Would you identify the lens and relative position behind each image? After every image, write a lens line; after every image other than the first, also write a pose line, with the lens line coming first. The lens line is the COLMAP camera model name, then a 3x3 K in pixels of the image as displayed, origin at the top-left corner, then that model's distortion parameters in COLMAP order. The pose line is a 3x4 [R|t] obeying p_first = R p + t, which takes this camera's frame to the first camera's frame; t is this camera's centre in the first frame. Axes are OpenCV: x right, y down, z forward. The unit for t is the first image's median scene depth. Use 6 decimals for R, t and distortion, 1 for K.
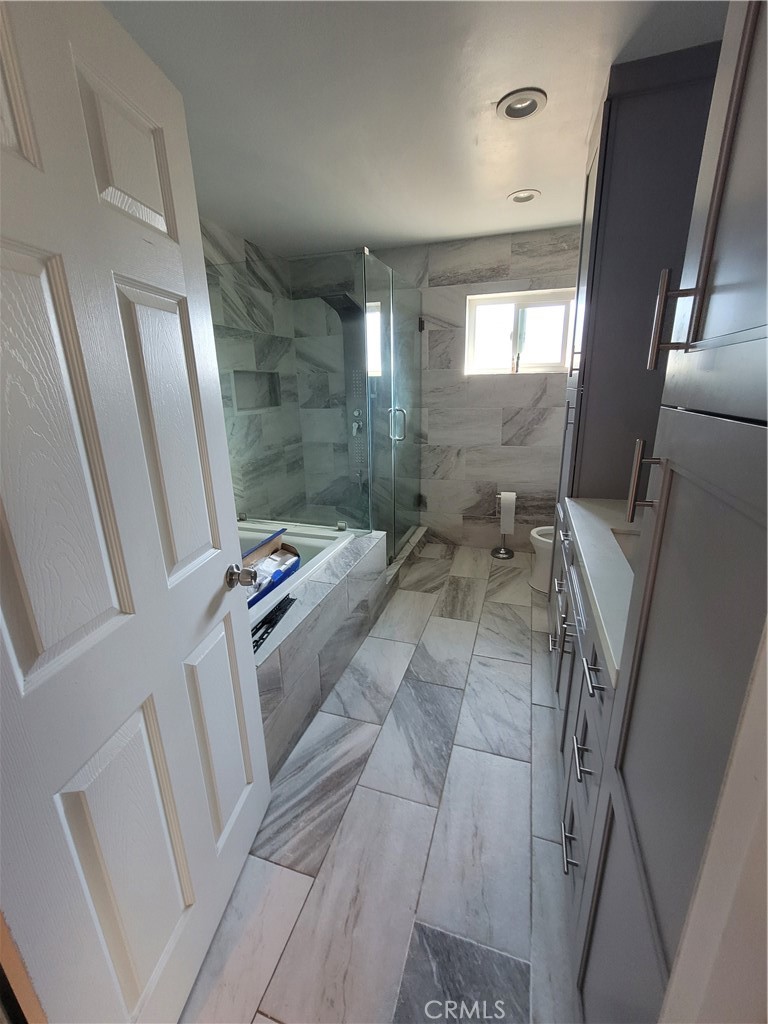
lens RADIAL K [[426.4, 0, 391.6], [0, 426.4, 508.1], [0, 0, 1]] dist [-0.002469, 0.000215]
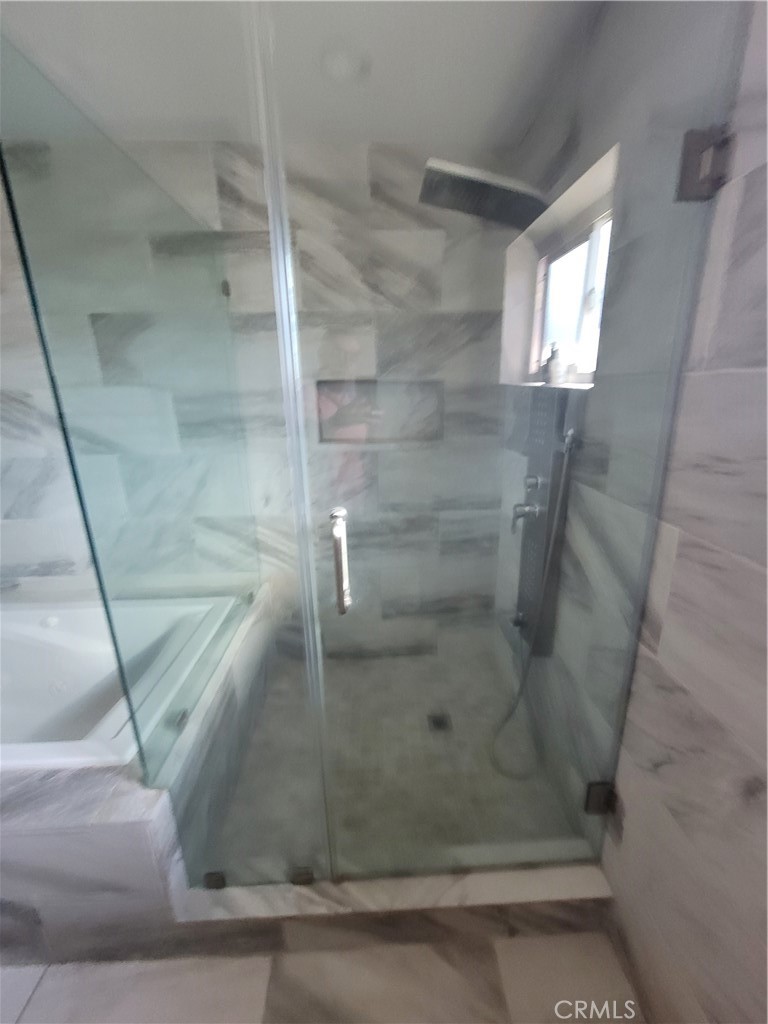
lens RADIAL K [[418.6, 0, 392.8], [0, 418.6, 508.1], [0, 0, 1]] dist [-0.000553, -0.003759]
pose [[0.340724, 0.270086, -0.900534, 0.383363], [-0.256057, 0.948297, 0.187530, -0.397185], [0.904623, 0.166692, 0.392265, 1.219399]]
